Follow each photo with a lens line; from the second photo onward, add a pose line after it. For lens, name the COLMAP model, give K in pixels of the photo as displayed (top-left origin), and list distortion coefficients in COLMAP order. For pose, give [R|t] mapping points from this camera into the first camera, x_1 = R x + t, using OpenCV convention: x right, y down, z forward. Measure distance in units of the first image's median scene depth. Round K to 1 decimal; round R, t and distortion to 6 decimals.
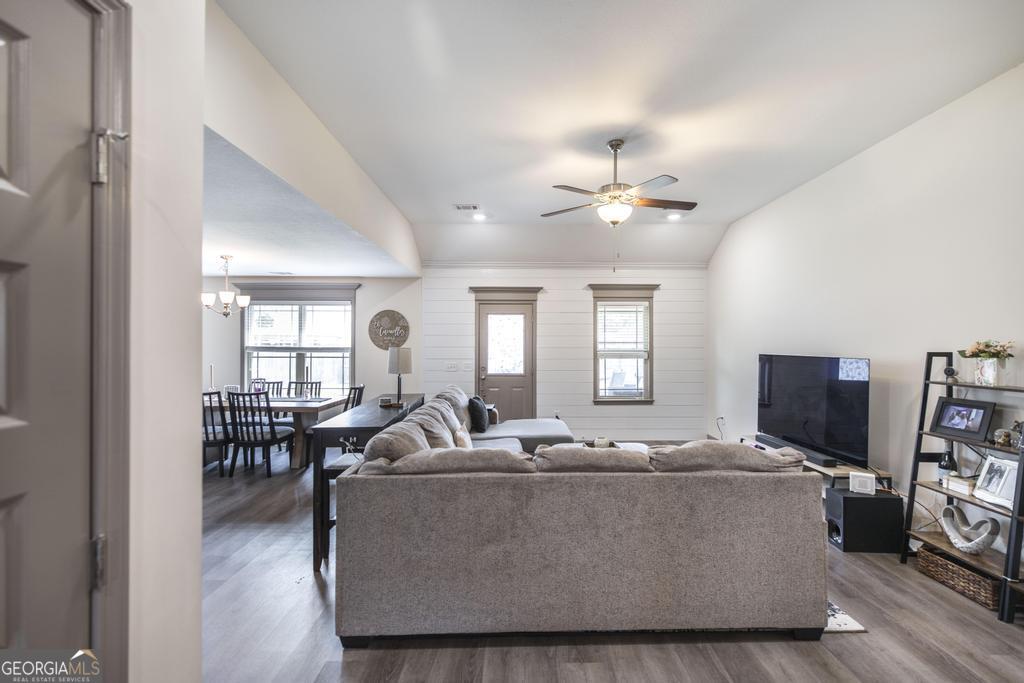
lens RADIAL K [[454.3, 0, 519.5], [0, 454.3, 341.3], [0, 0, 1]] dist [0.017999, -0.006775]
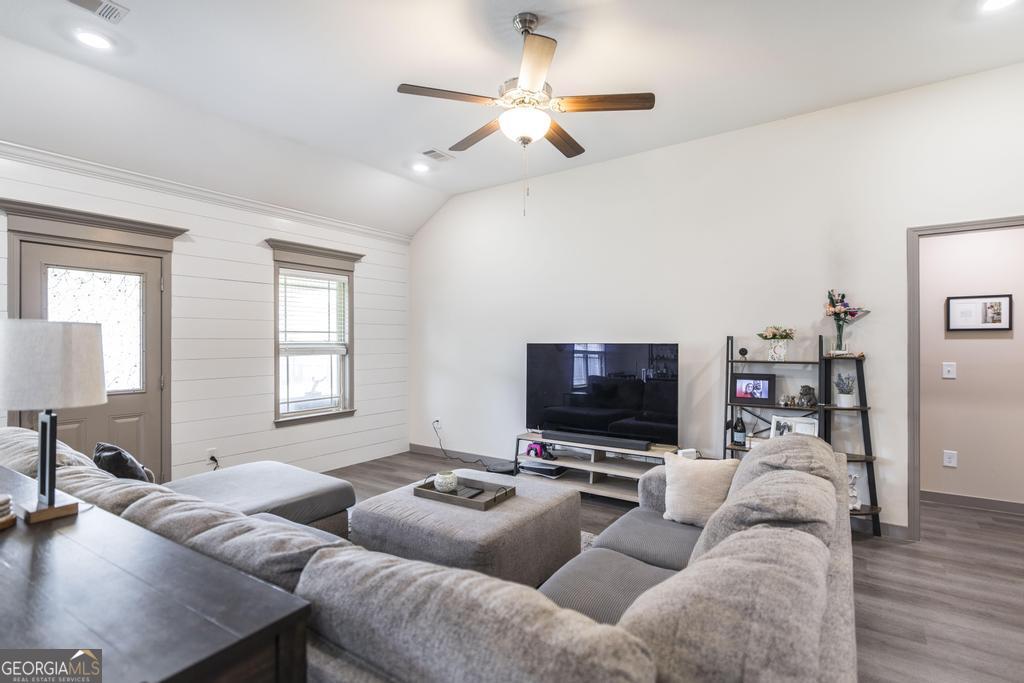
lens RADIAL K [[489.3, 0, 521.7], [0, 489.3, 339.0], [0, 0, 1]] dist [0.000248, 0.000357]
pose [[0.576075, 0.001345, 0.817396, -0.199318], [-0.000130, 0.999999, -0.001554, 0.015125], [-0.817397, 0.000789, 0.576075, 0.317774]]
